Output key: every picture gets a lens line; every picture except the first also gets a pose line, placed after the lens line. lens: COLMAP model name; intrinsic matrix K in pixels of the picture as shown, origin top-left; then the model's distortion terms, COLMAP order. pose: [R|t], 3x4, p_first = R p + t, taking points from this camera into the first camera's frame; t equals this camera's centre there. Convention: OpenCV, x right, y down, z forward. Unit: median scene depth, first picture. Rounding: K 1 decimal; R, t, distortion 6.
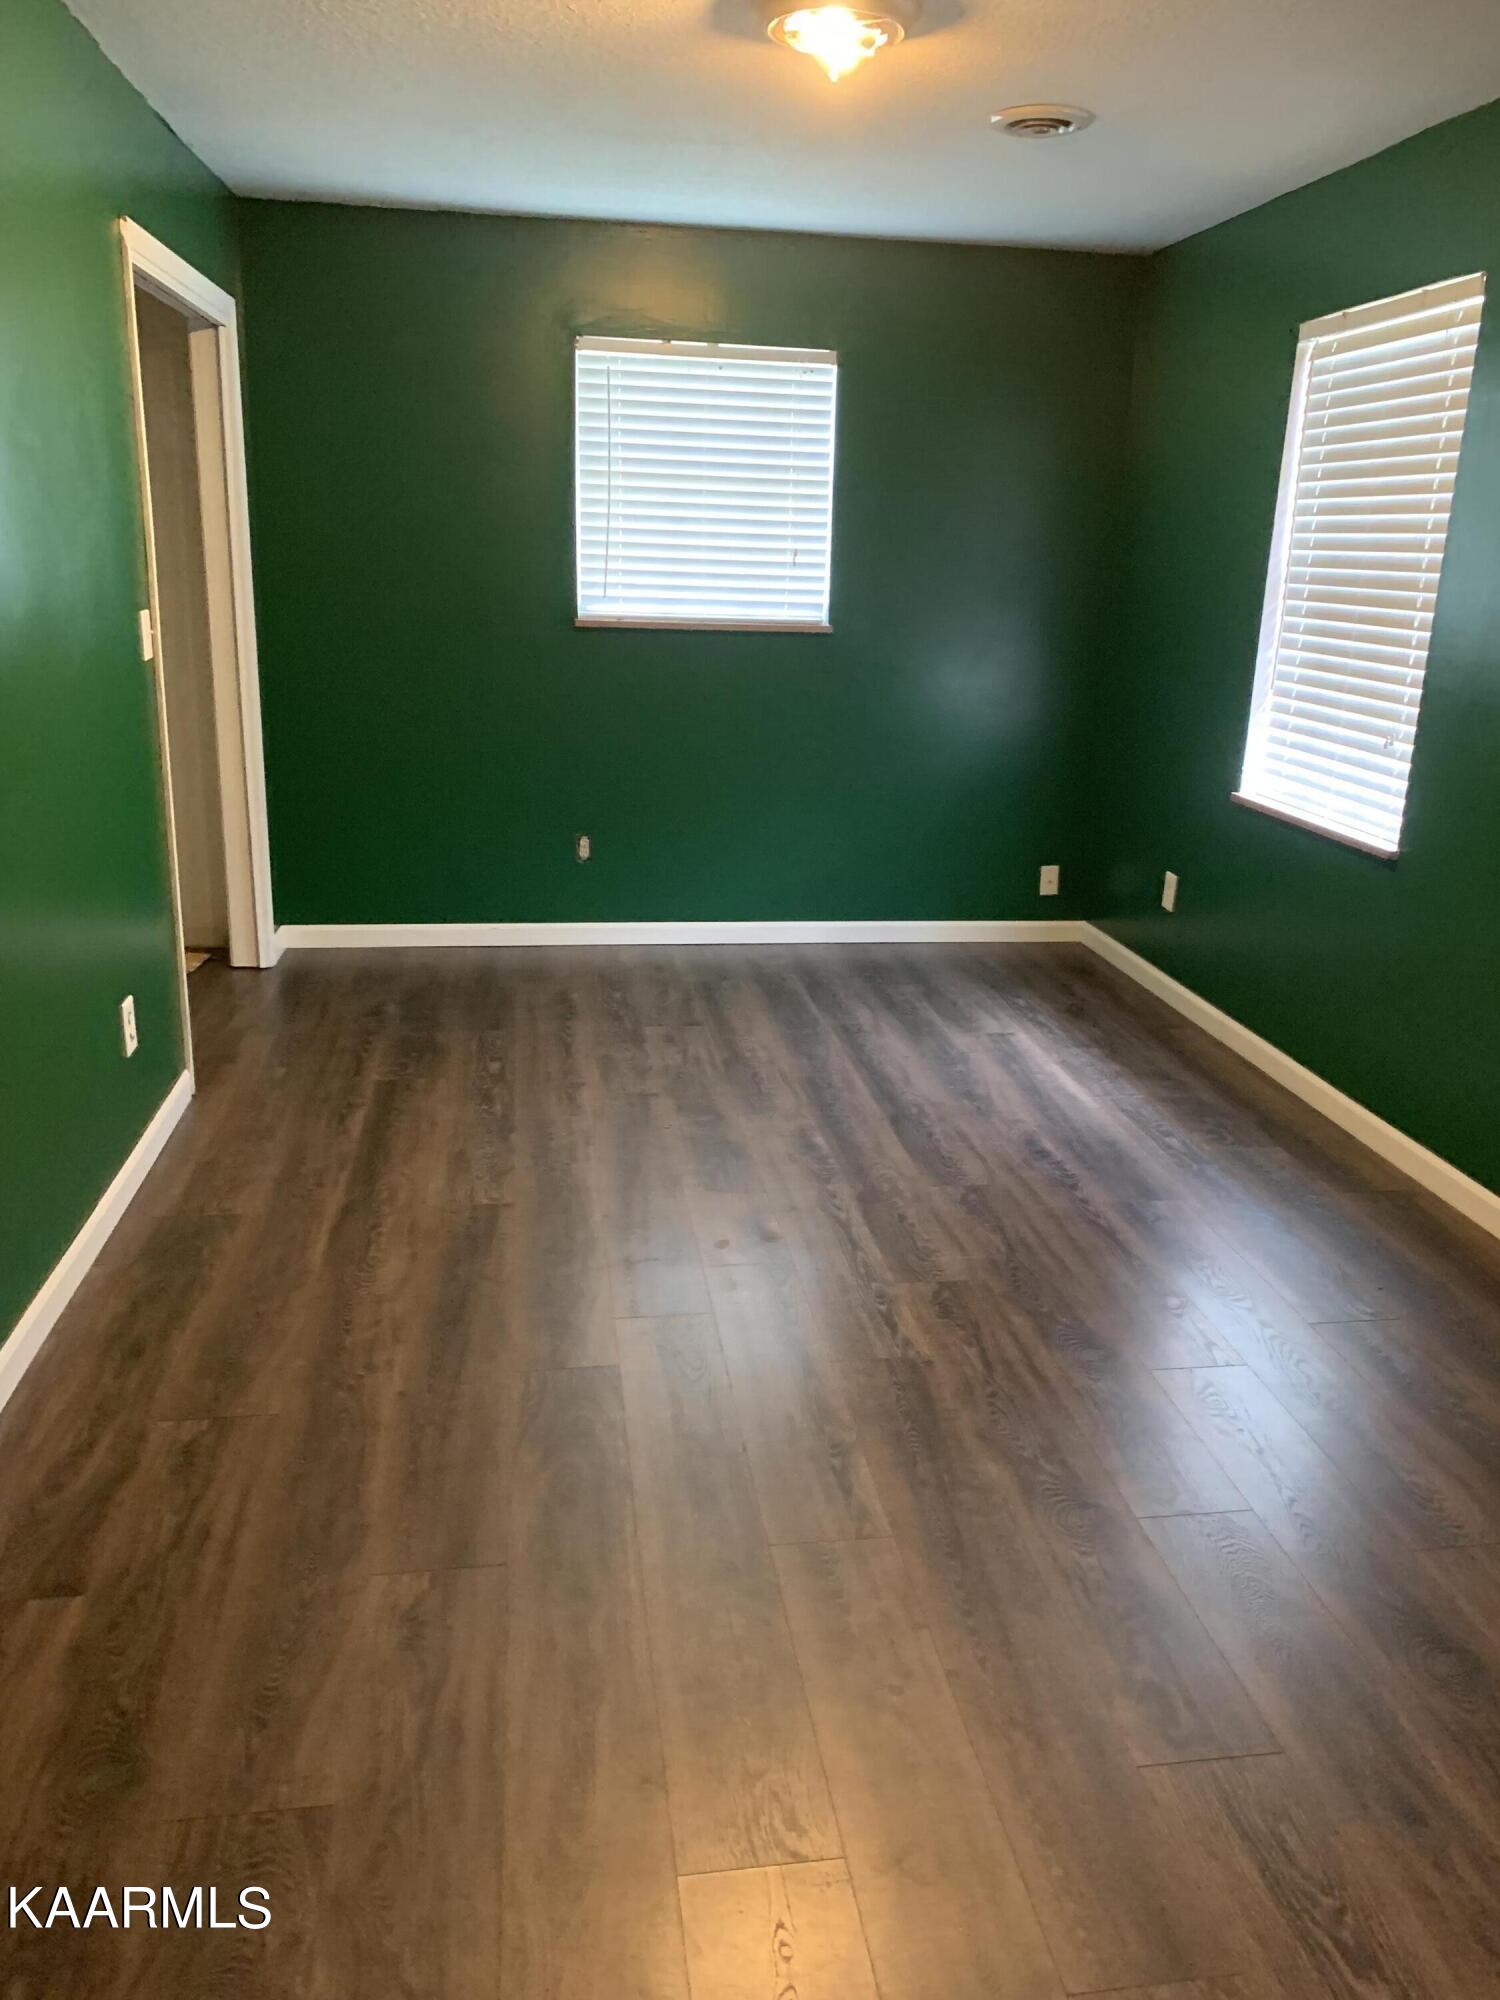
lens RADIAL K [[1545.6, 0, 750.0], [0, 1545.6, 1000.0], [0, 0, 1]] dist [-0.001892, -0.002002]
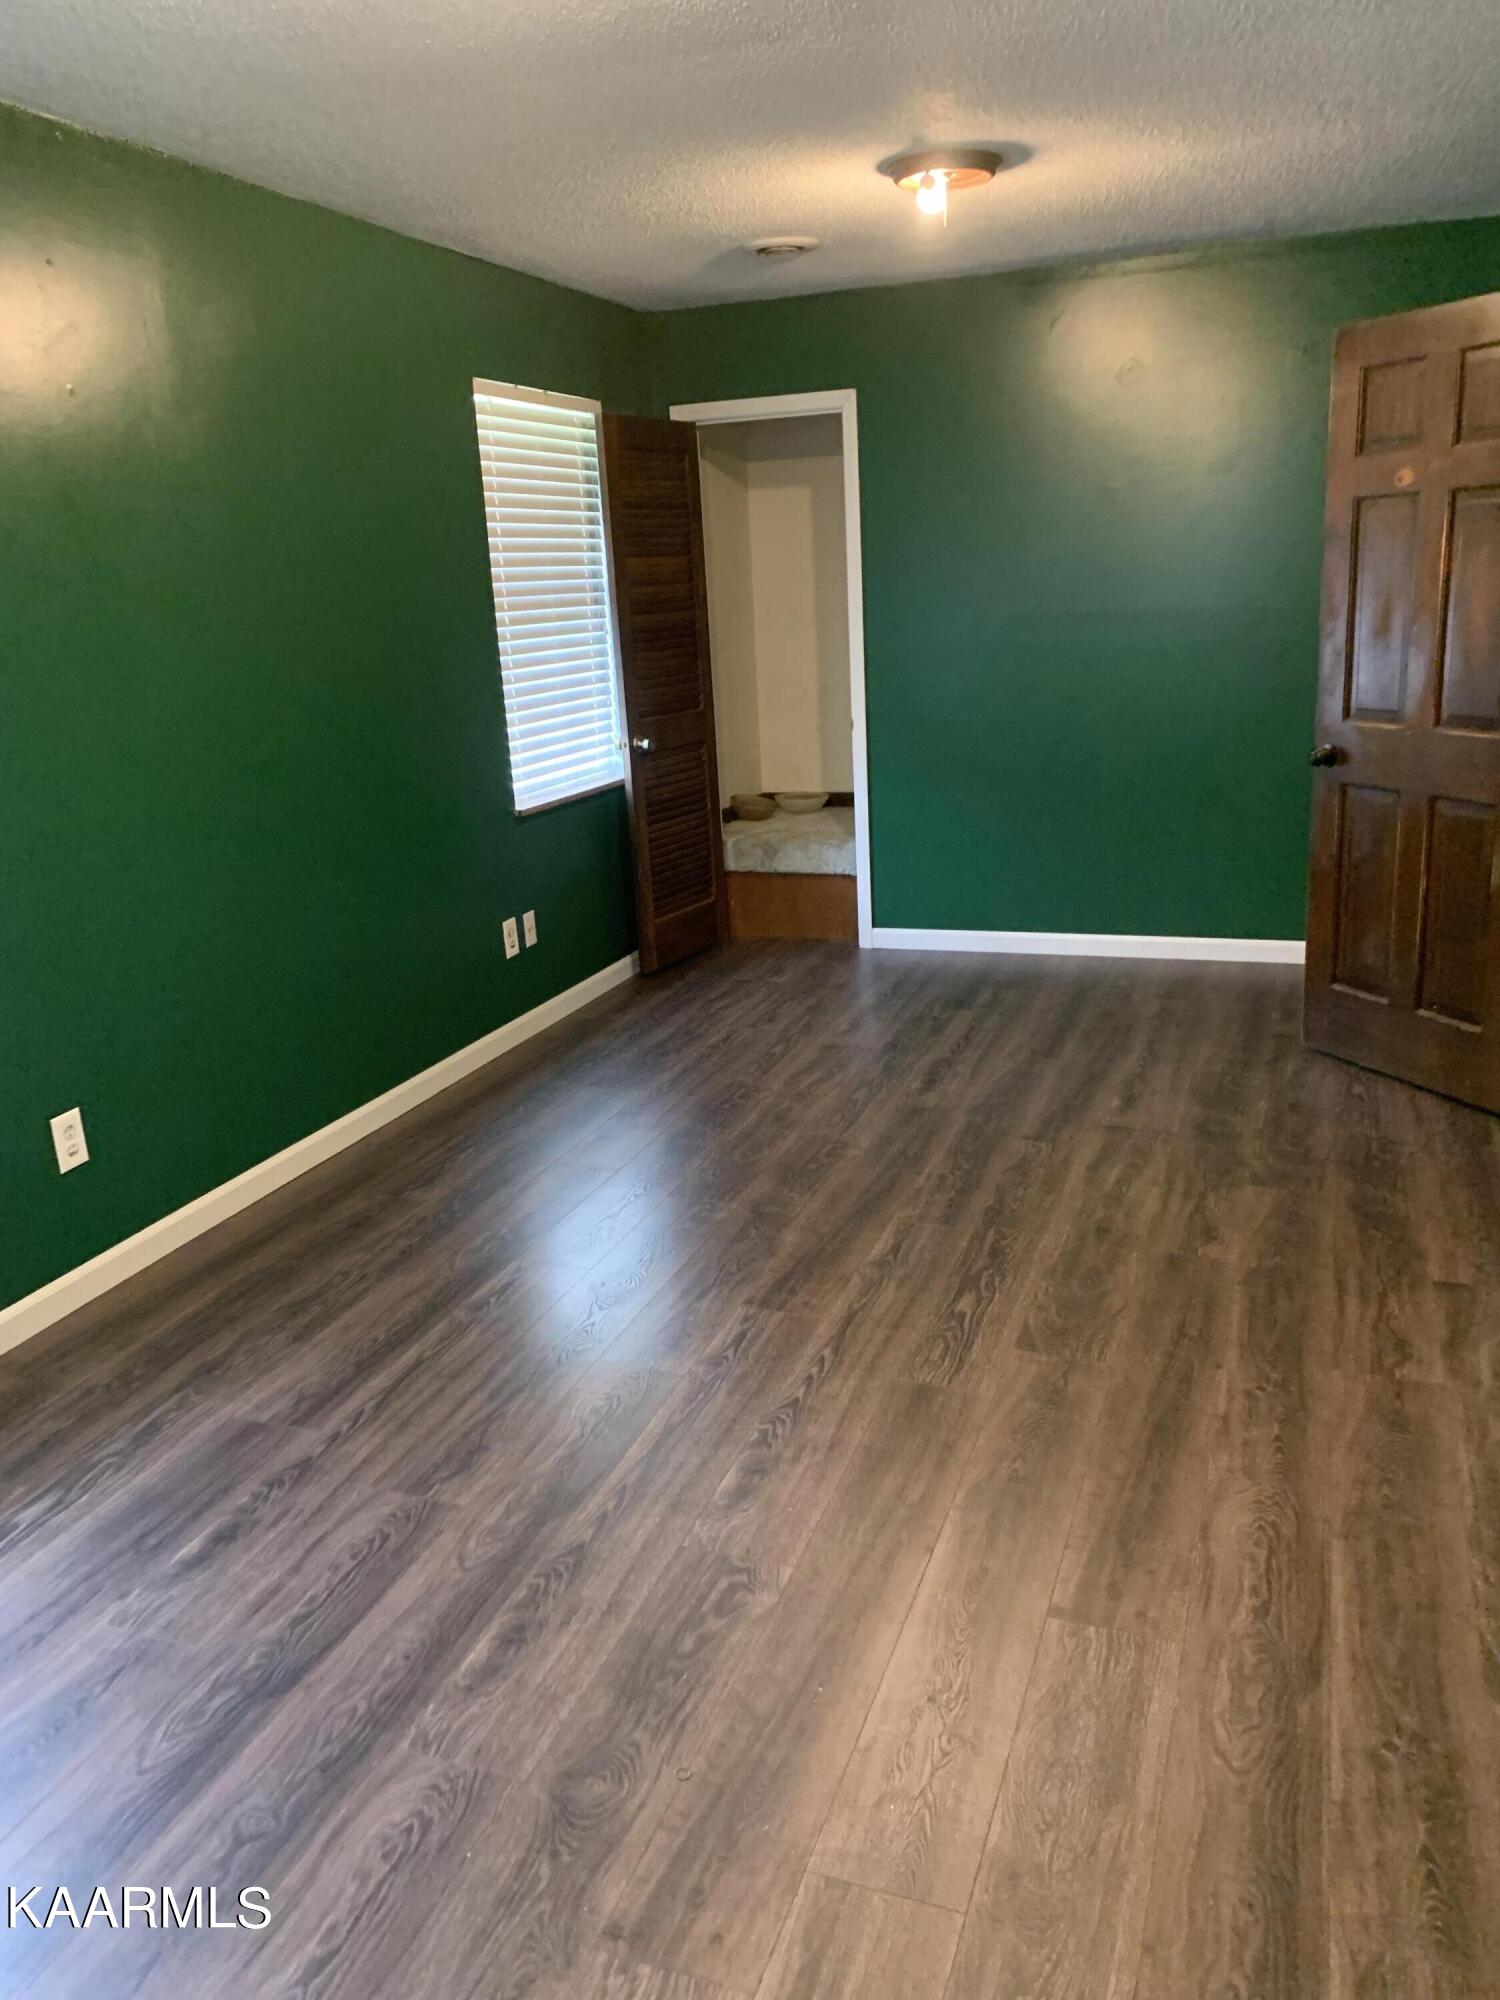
lens RADIAL K [[1545.6, 0, 750.0], [0, 1545.6, 1000.0], [0, 0, 1]] dist [-0.001892, -0.002002]
pose [[-0.883537, -0.117227, 0.453454, -0.363105], [0.146761, 0.850116, 0.505730, -0.512771], [-0.444774, 0.513381, -0.733905, 1.656132]]
